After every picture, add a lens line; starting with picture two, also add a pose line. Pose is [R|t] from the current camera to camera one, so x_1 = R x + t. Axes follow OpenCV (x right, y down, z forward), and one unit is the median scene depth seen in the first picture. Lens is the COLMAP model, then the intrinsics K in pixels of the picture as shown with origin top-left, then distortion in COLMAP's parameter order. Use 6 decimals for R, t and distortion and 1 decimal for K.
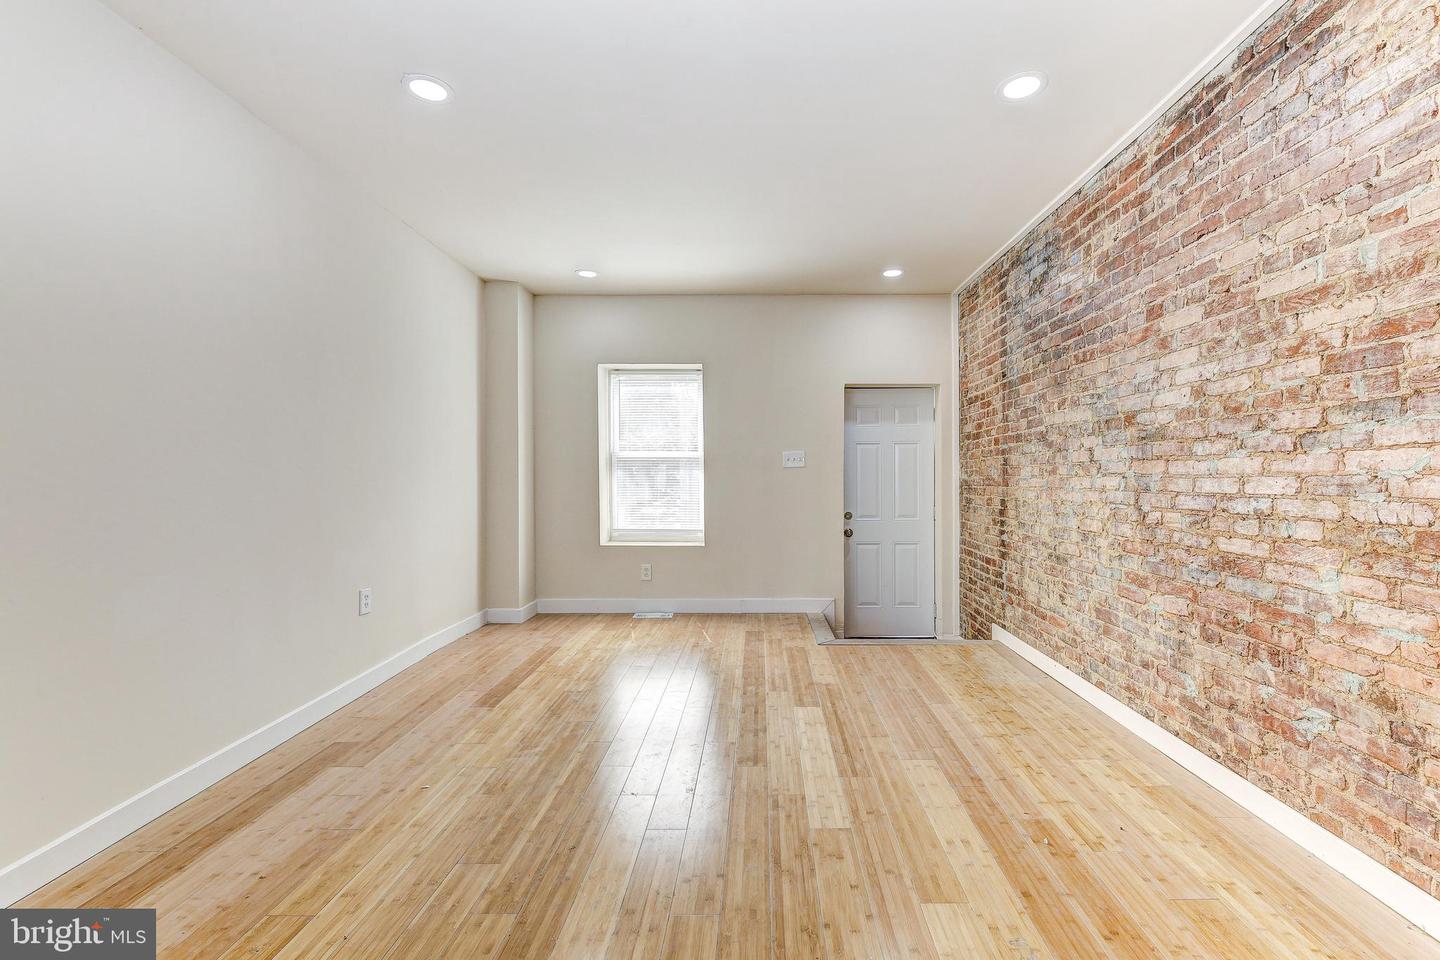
lens RADIAL K [[646.2, 0, 731.1], [0, 646.2, 477.7], [0, 0, 1]] dist [0.005412, -0.002805]
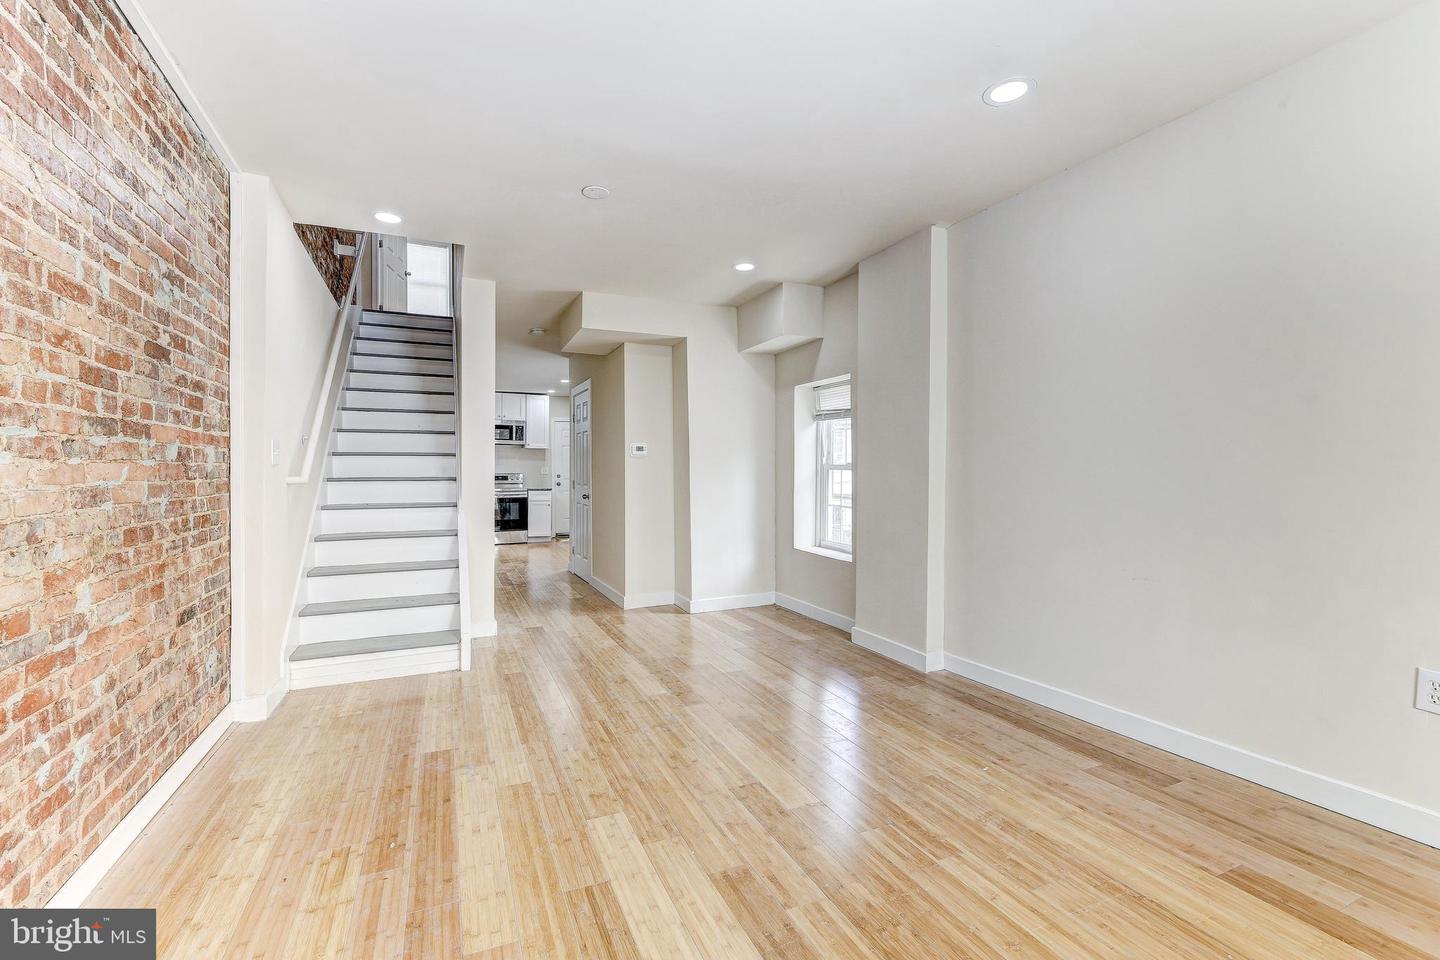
lens RADIAL K [[646.2, 0, 724.0], [0, 646.2, 474.0], [0, 0, 1]] dist [0.005412, -0.002805]
pose [[-0.897463, 0.008665, -0.441005, 0.359959], [0.004431, 0.999934, 0.010630, -0.020648], [0.441068, 0.007586, -0.897442, 1.658822]]
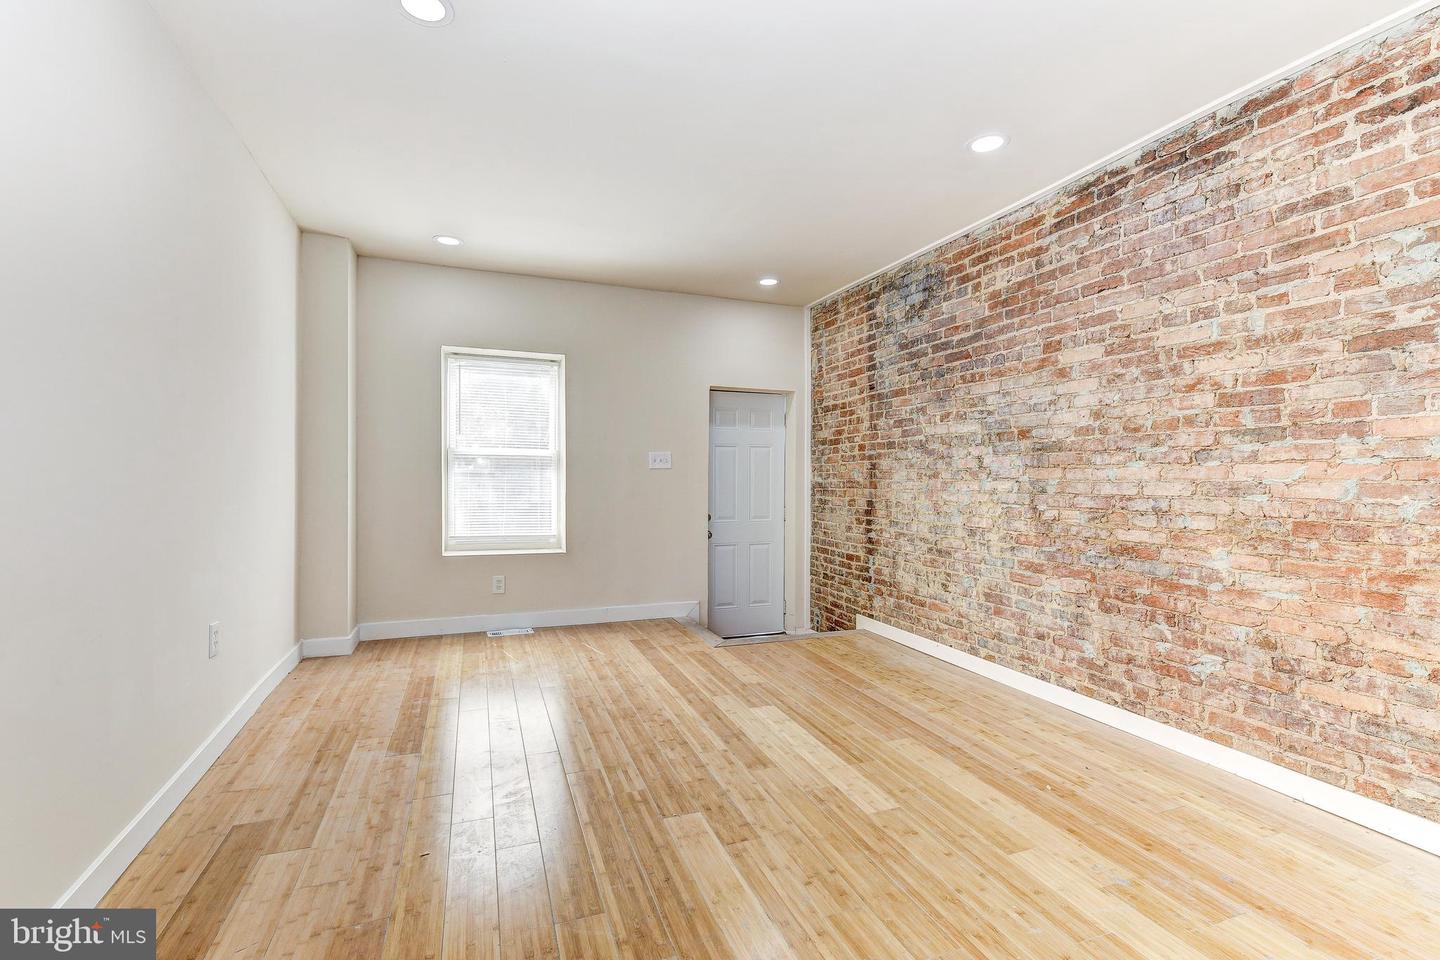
lens RADIAL K [[674.1, 0, 717.0], [0, 674.1, 477.7], [0, 0, 1]] dist [0.007995, 0.000053]
pose [[0.926598, 0.008172, 0.375963, -0.428539], [-0.007616, 0.999967, -0.002966, 0.000145], [-0.375975, -0.000115, 0.926630, 0.060120]]
